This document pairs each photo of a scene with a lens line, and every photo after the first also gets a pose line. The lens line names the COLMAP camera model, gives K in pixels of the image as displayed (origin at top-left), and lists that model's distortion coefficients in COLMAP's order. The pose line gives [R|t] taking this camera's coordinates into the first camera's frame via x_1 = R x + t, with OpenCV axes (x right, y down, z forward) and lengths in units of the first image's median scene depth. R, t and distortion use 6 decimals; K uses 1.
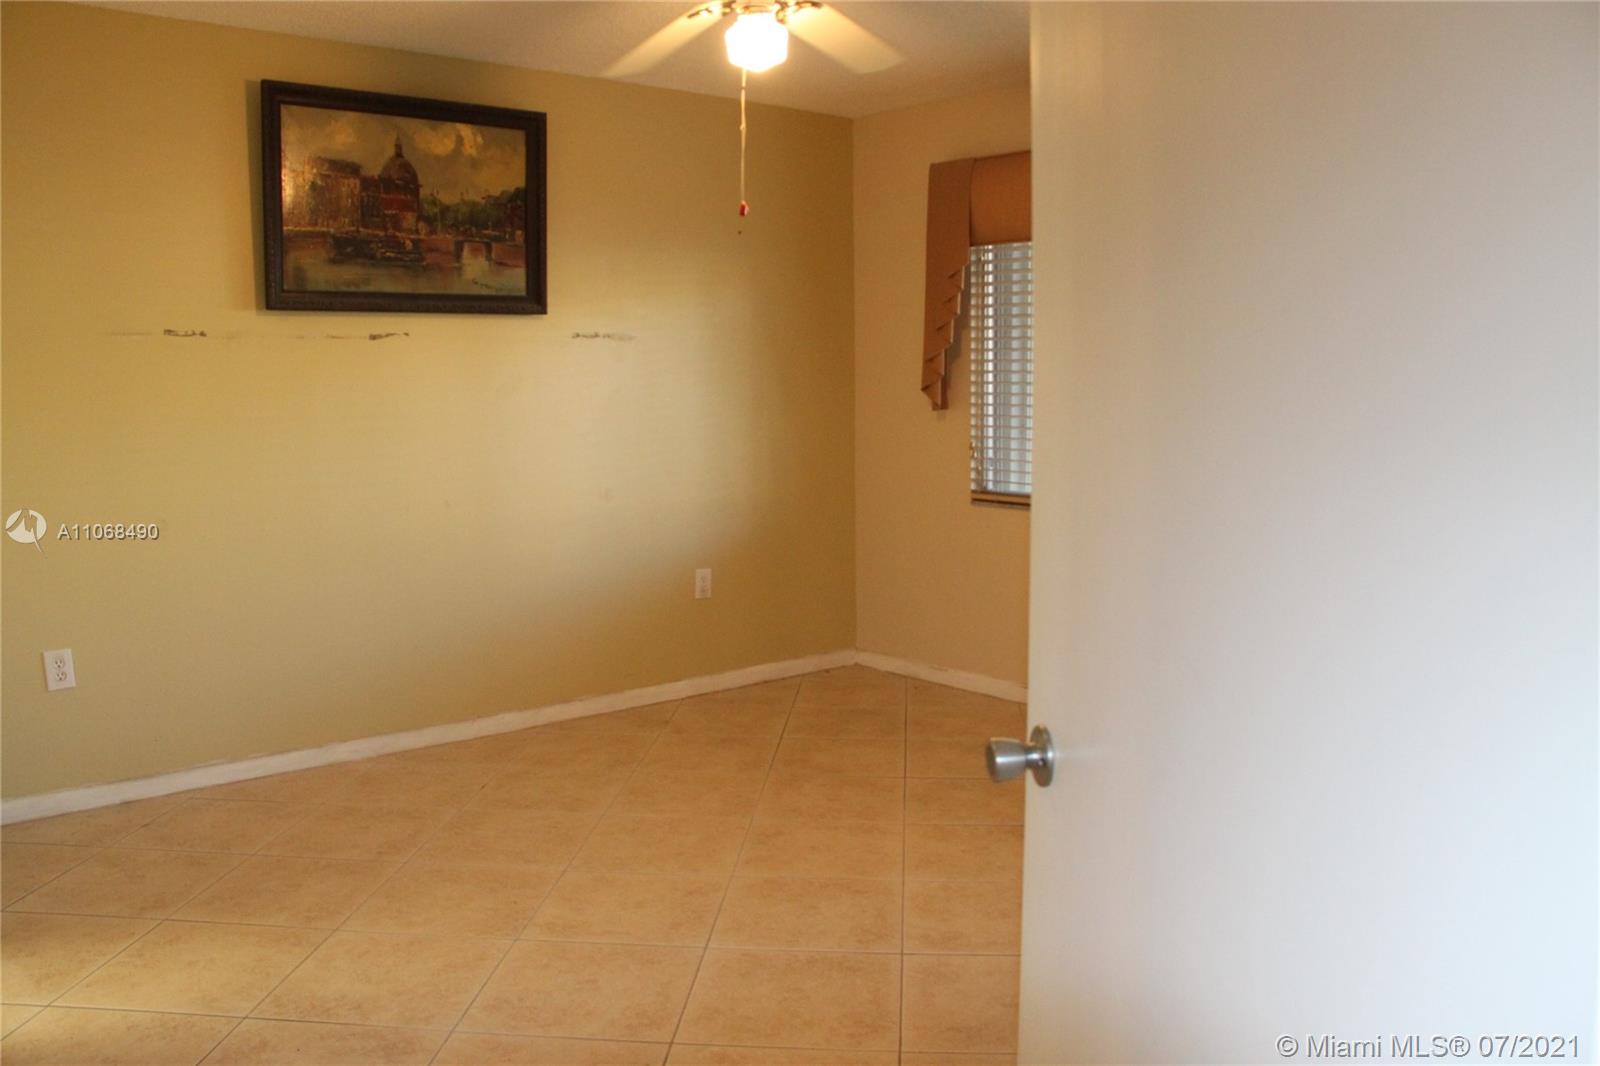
lens RADIAL K [[1312.9, 0, 800.0], [0, 1312.9, 533.0], [0, 0, 1]] dist [-0.189884, 0.124512]
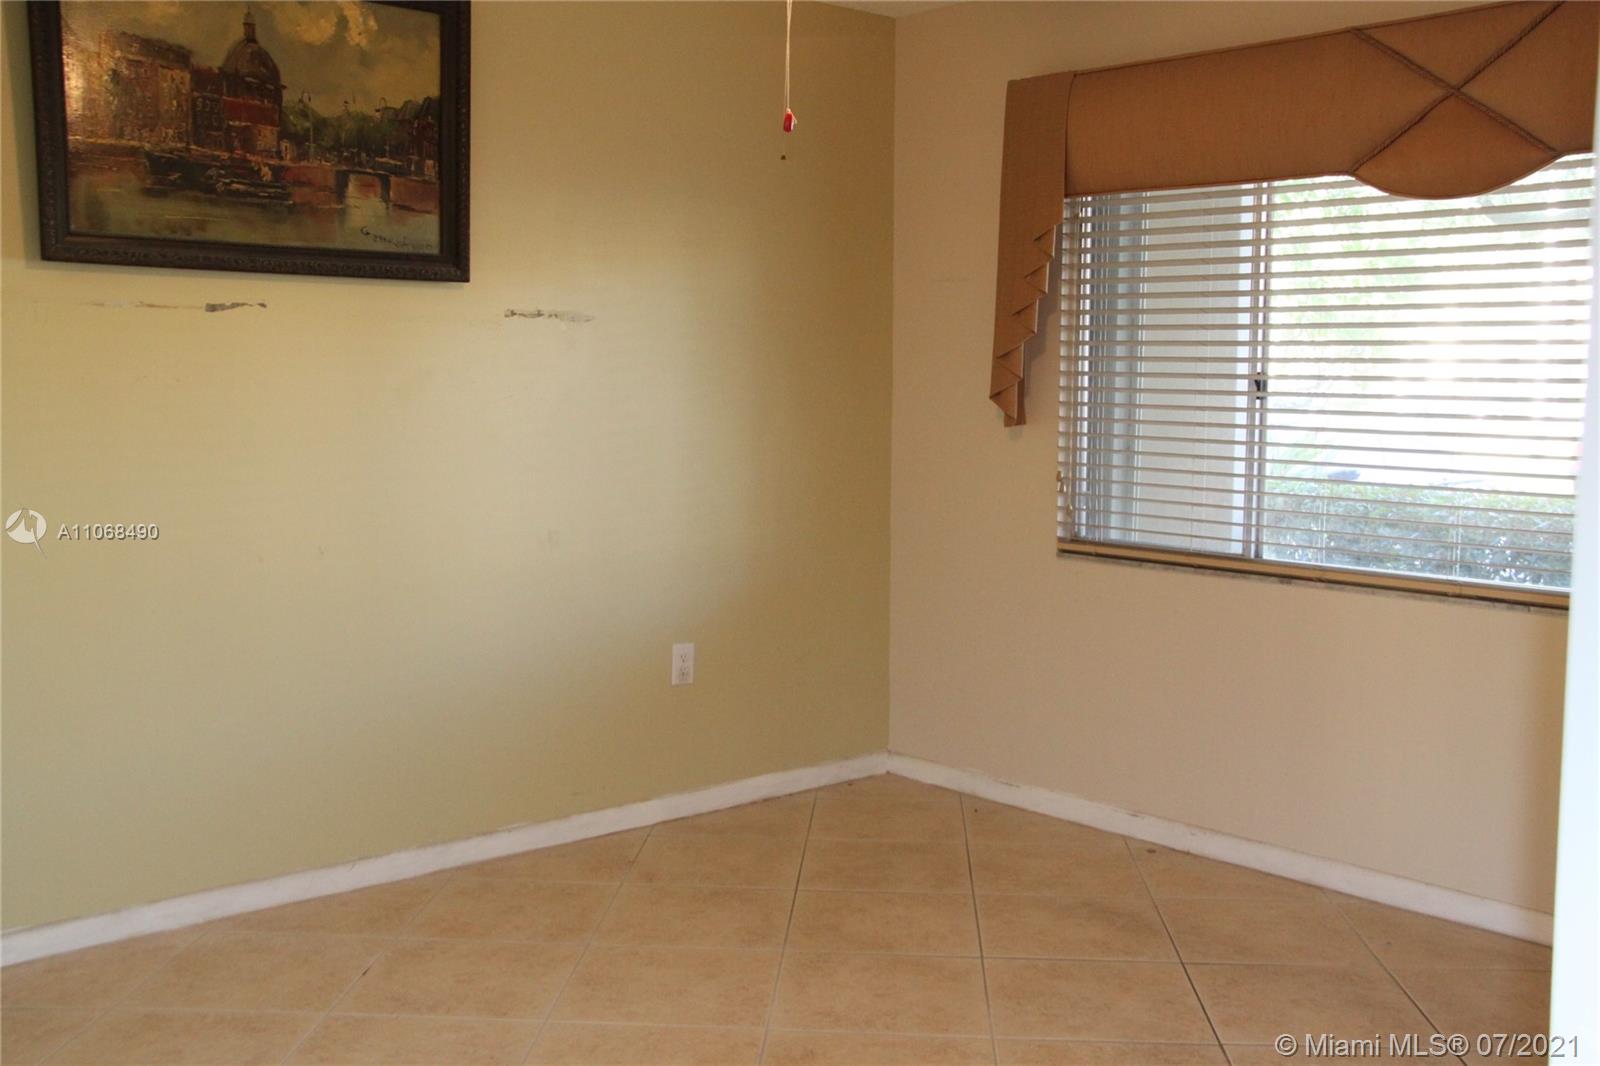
lens RADIAL K [[1639.3, 0, 800.0], [0, 1639.3, 533.0], [0, 0, 1]] dist [-0.110936, 0.286067]
pose [[0.999805, 0.012168, 0.015572, -0.029573], [-0.011804, 0.999659, -0.023310, -0.015265], [-0.015850, 0.023122, 0.999607, 0.124962]]
